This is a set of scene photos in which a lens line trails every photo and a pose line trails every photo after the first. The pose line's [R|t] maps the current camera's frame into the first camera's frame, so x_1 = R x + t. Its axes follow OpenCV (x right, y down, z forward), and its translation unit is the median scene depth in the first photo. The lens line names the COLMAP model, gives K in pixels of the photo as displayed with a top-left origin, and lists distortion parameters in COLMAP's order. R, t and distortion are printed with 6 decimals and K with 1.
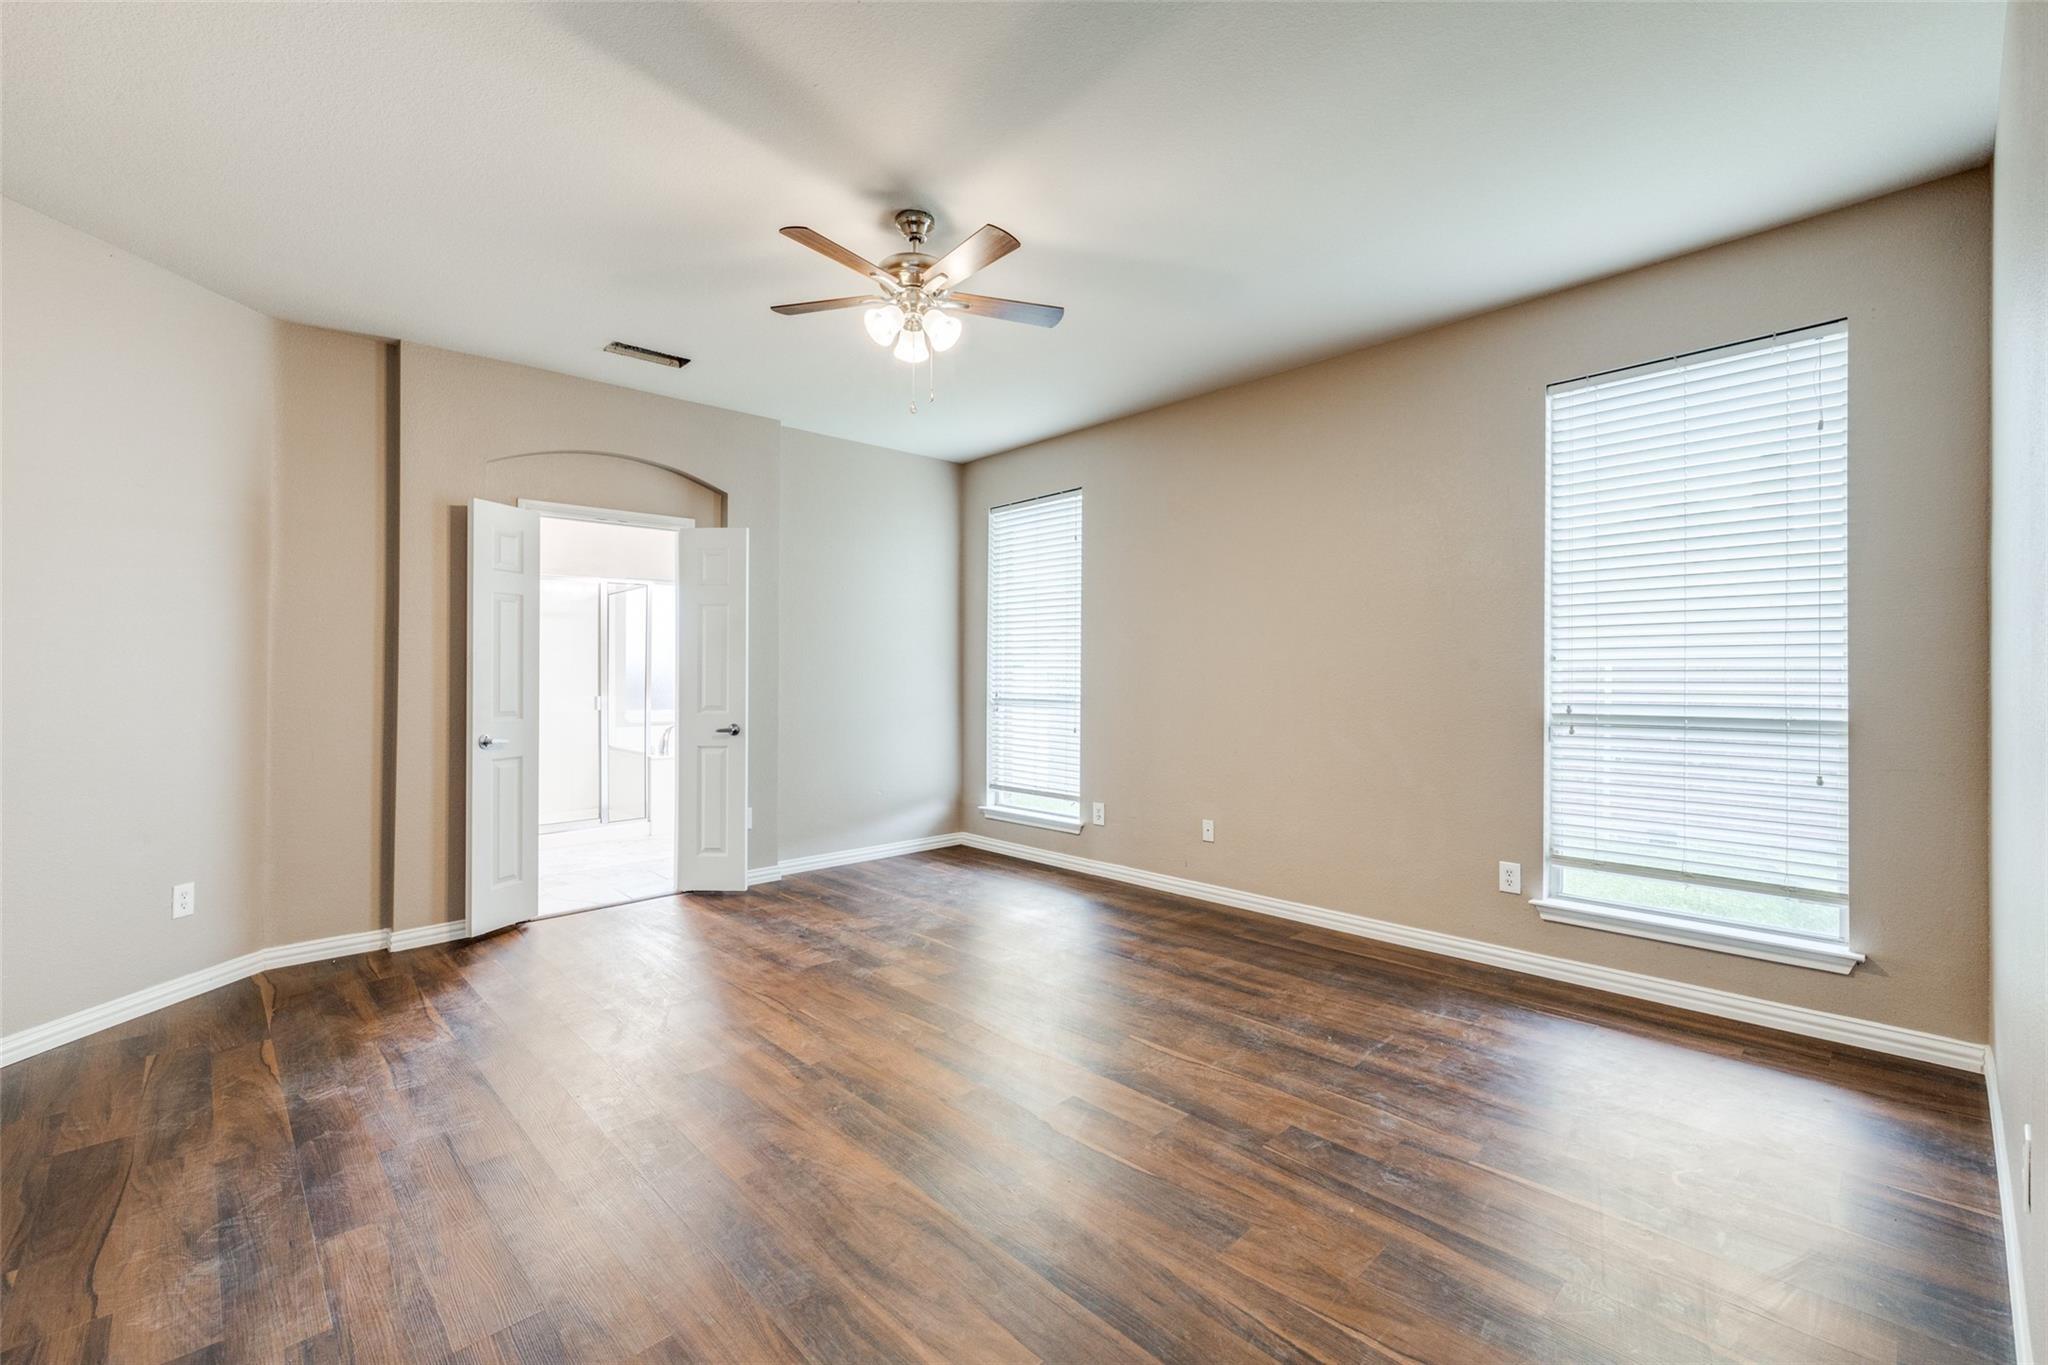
lens RADIAL K [[879.5, 0, 1024.0], [0, 879.5, 682.5], [0, 0, 1]] dist [0.001850, -0.000133]
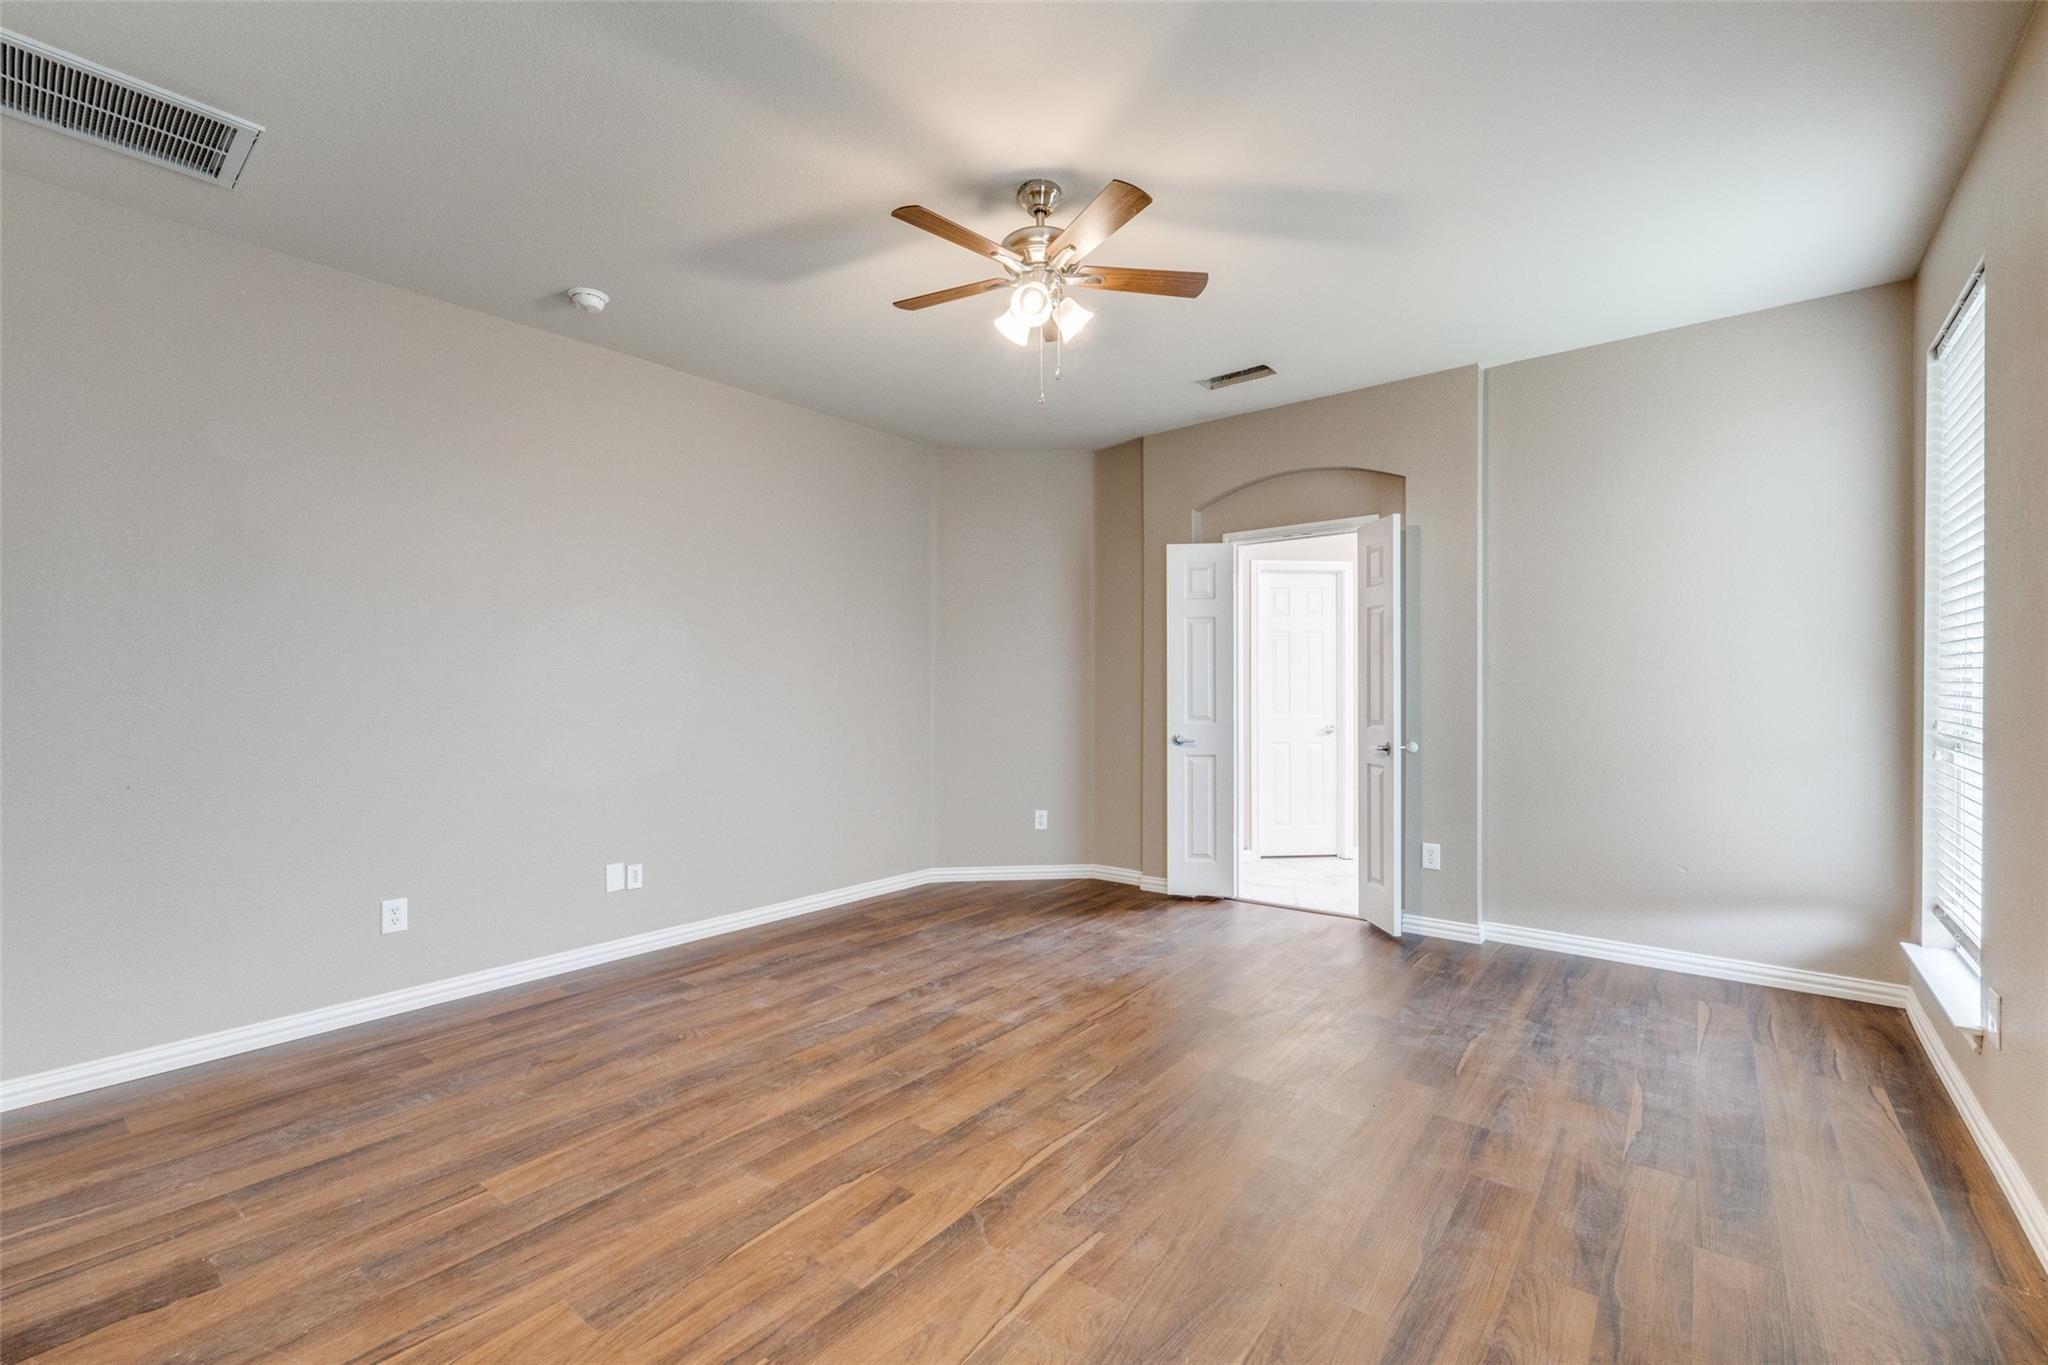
lens RADIAL K [[856.4, 0, 1023.8], [0, 856.4, 694.2], [0, 0, 1]] dist [0.000826, 0.000004]
pose [[0.129313, 0.011523, -0.991537, 0.666261], [-0.002920, 0.999933, 0.011240, -0.011725], [0.991600, 0.001442, 0.129338, 0.760256]]
